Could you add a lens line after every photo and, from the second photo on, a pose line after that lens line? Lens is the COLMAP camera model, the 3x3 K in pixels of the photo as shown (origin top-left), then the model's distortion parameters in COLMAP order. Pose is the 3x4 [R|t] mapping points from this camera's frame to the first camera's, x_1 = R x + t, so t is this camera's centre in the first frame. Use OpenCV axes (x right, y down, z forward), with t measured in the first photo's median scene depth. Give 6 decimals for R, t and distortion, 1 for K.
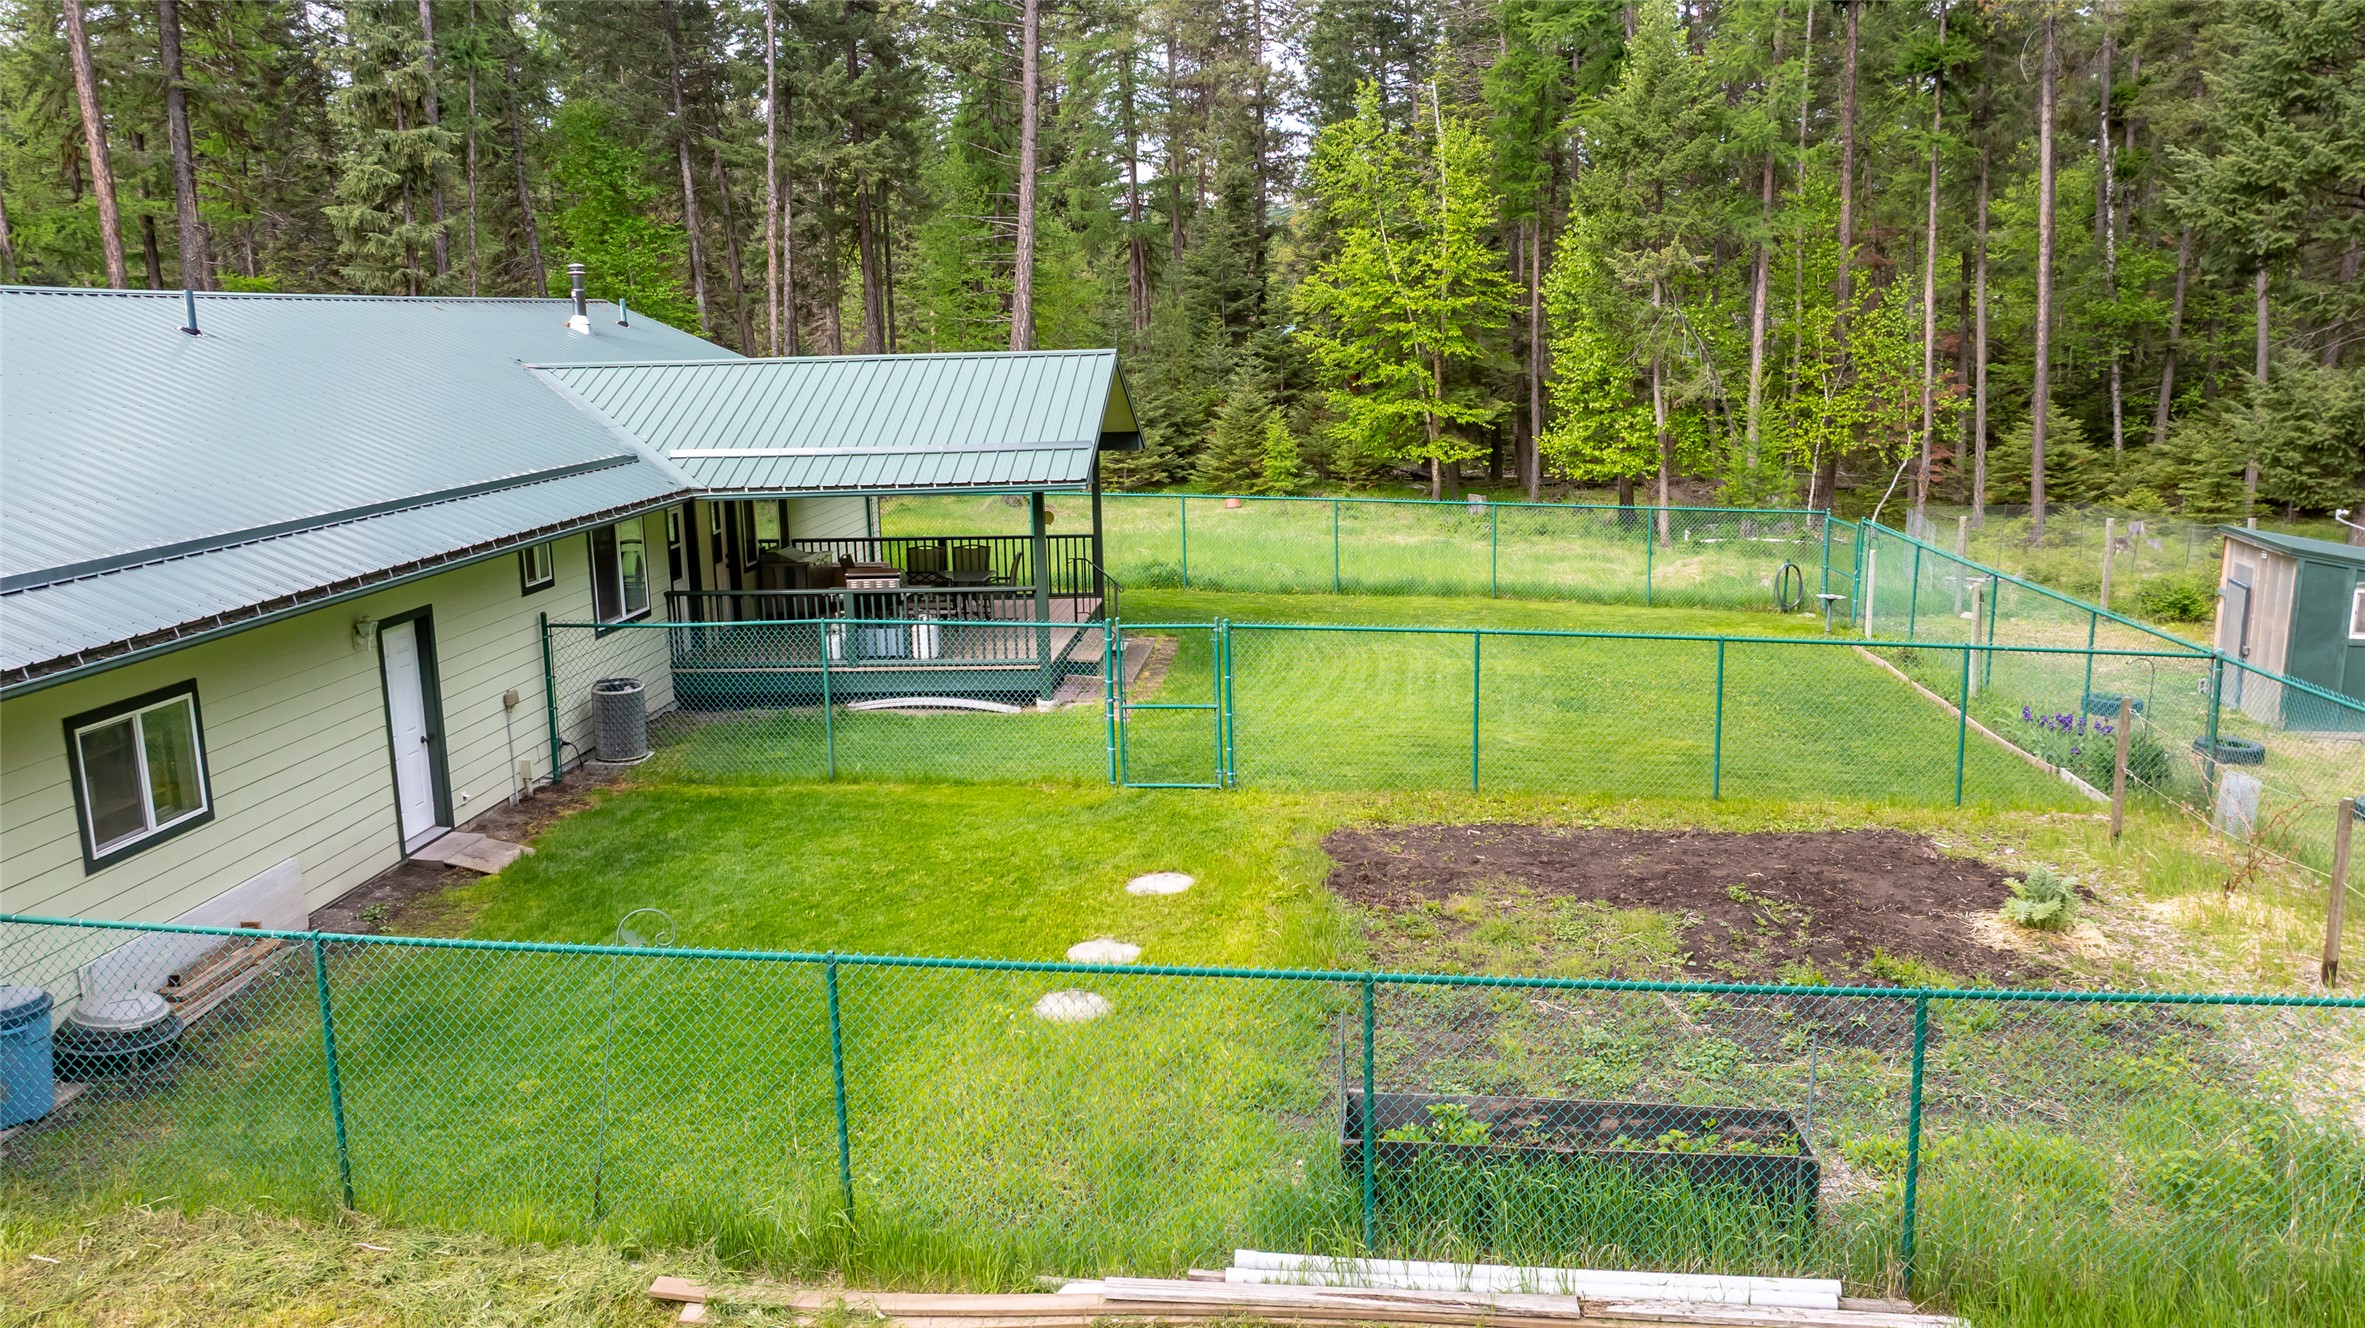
lens RADIAL K [[1735.1, 0, 1182.5], [0, 1735.1, 664.0], [0, 0, 1]] dist [-0.018662, 0.001183]
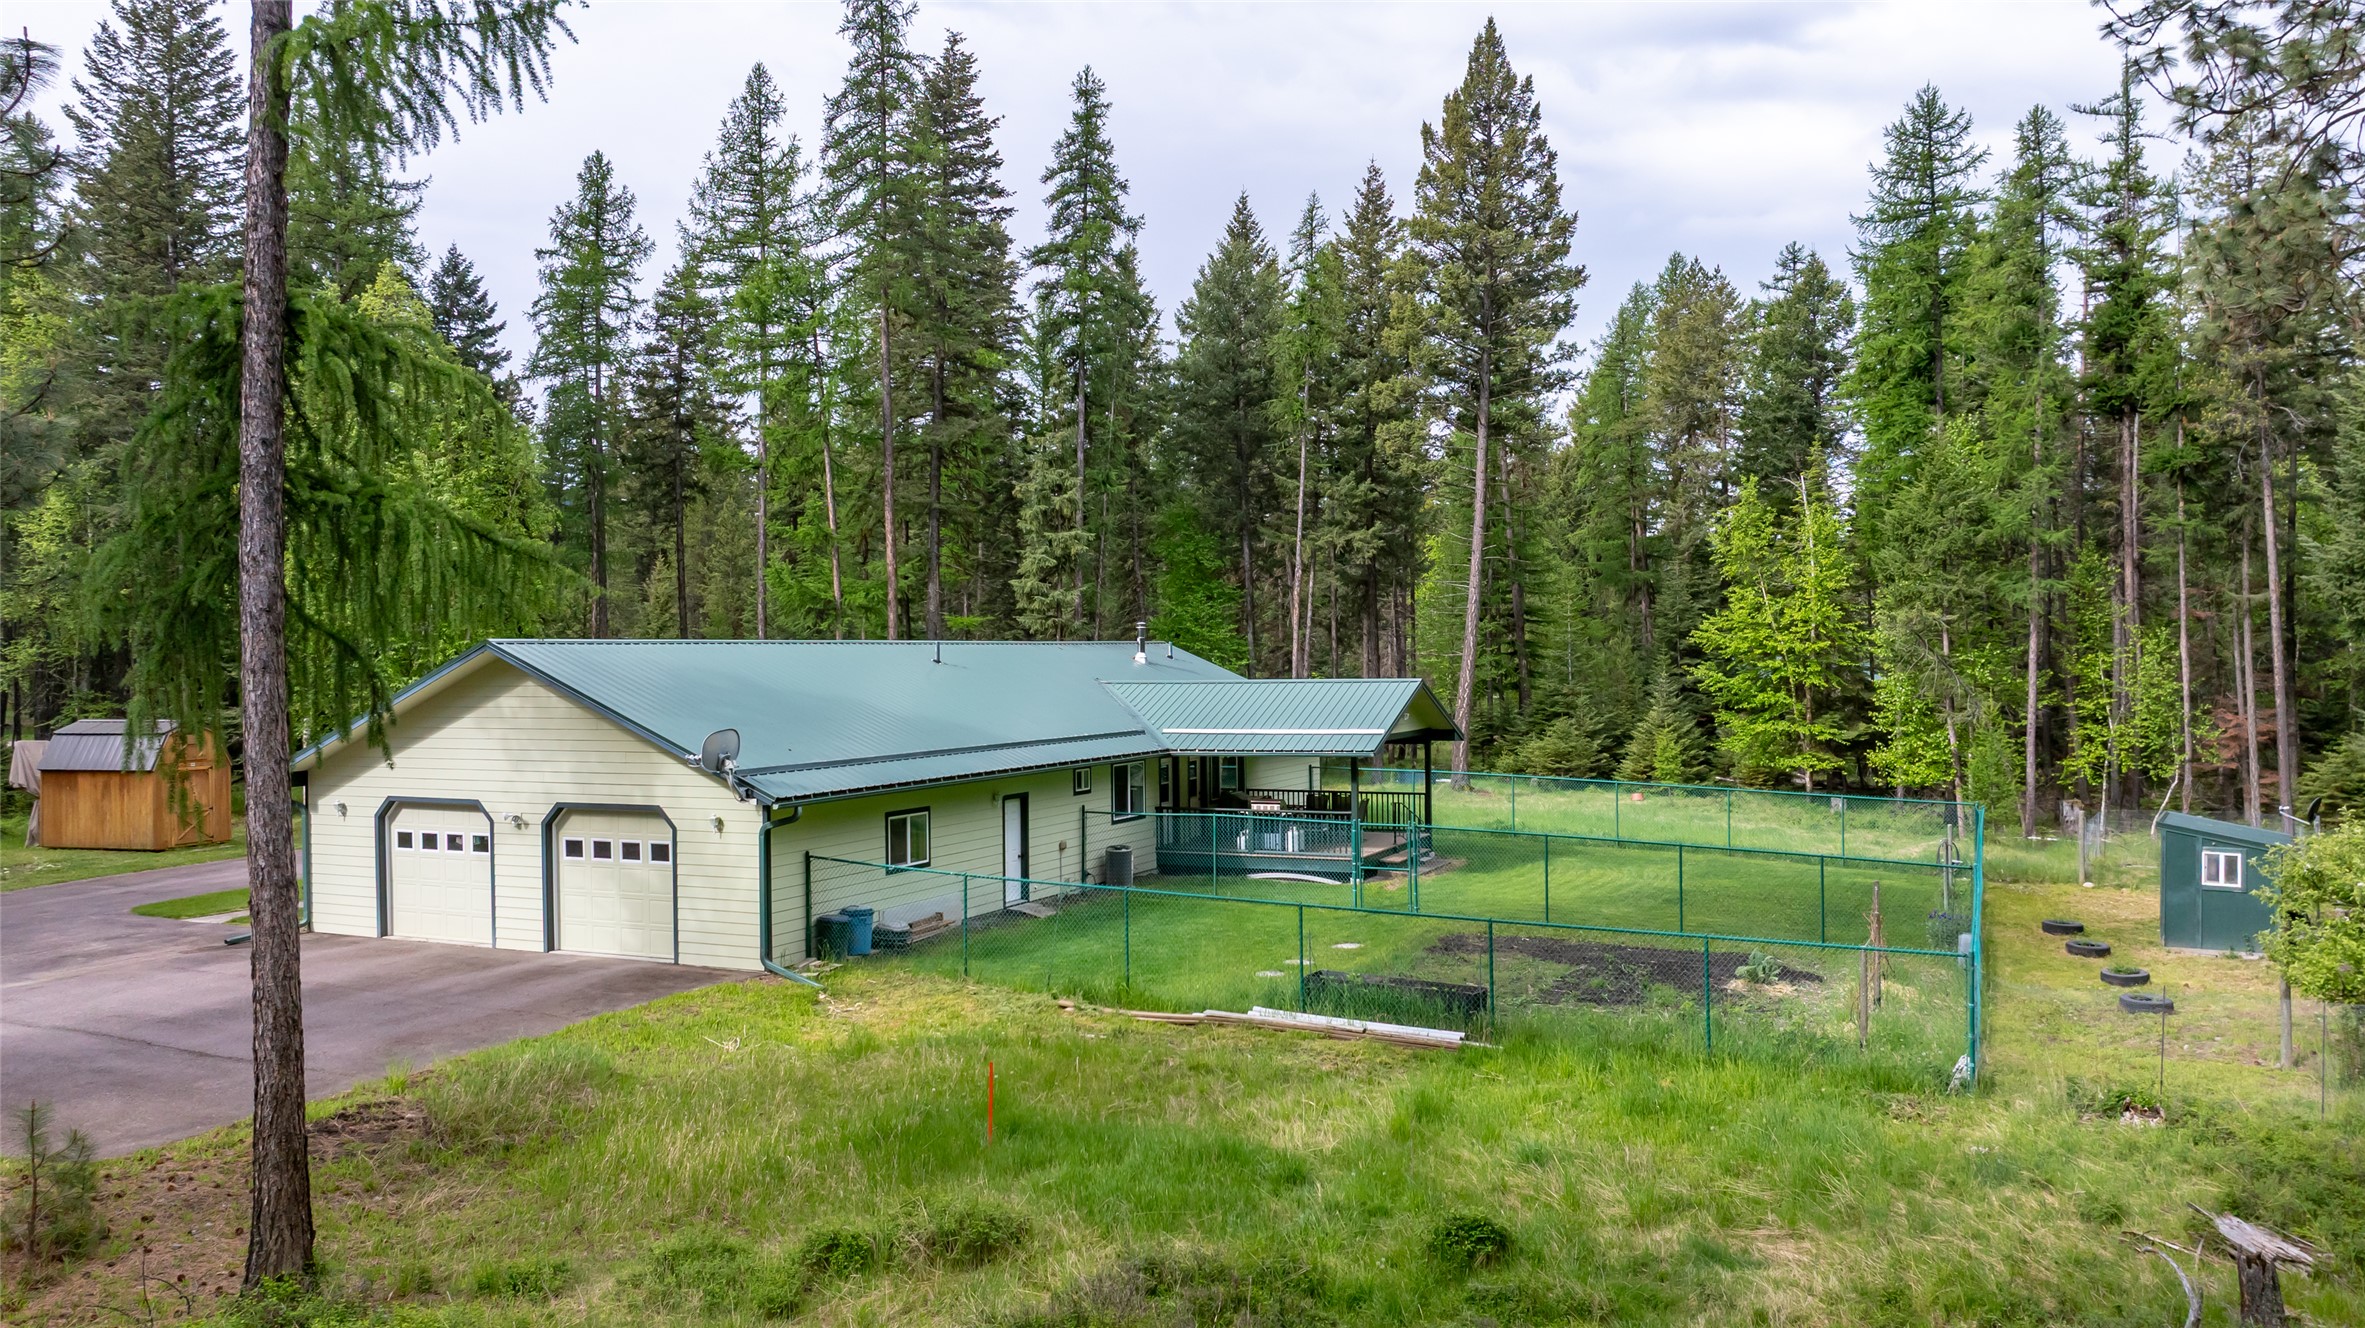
lens RADIAL K [[1674.9, 0, 1182.5], [0, 1674.9, 664.0], [0, 0, 1]] dist [-0.020361, -0.000622]
pose [[0.937369, 0.015612, -0.347988, 0.232099], [-0.078722, 0.982644, -0.167967, 0.072280], [0.339326, 0.184842, 0.922329, -0.438068]]
